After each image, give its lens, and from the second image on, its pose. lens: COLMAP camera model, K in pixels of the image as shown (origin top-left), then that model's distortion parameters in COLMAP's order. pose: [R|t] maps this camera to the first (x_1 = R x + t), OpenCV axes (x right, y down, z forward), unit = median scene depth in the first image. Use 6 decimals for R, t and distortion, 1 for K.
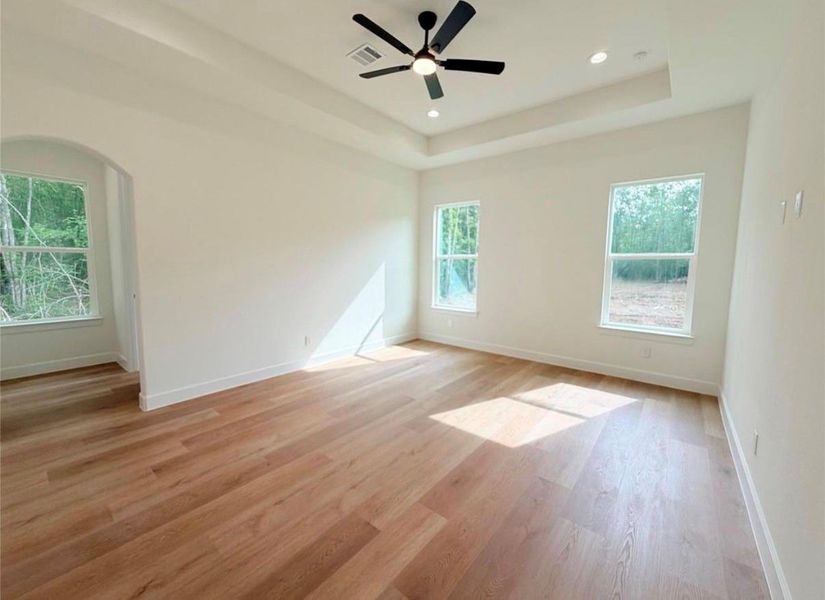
lens RADIAL K [[331.8, 0, 413.1], [0, 331.8, 303.1], [0, 0, 1]] dist [0.000047, -0.000045]
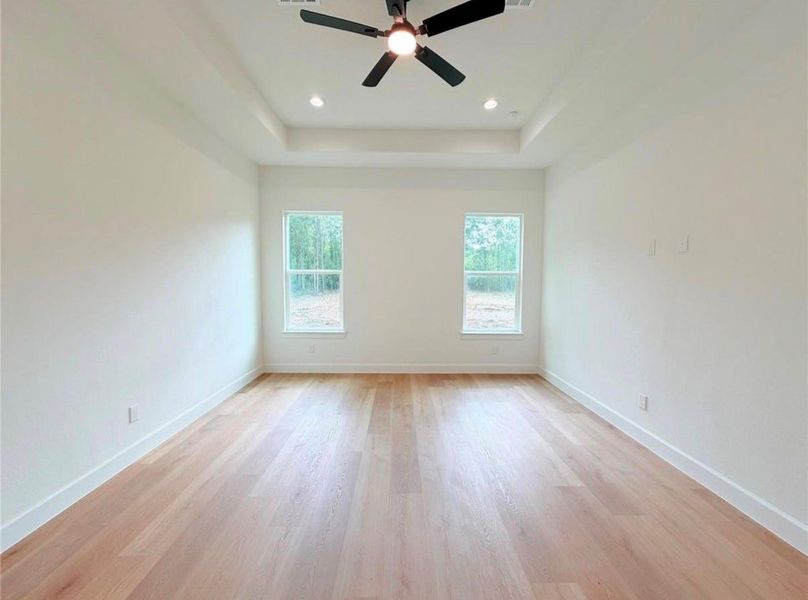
lens RADIAL K [[322.9, 0, 403.8], [0, 322.9, 303.0], [0, 0, 1]] dist [0.000248, 0.000203]
pose [[0.767722, -0.053812, 0.638519, -0.323603], [0.079303, 0.996786, -0.011345, -0.038937], [-0.635857, 0.059347, 0.769522, 0.269926]]
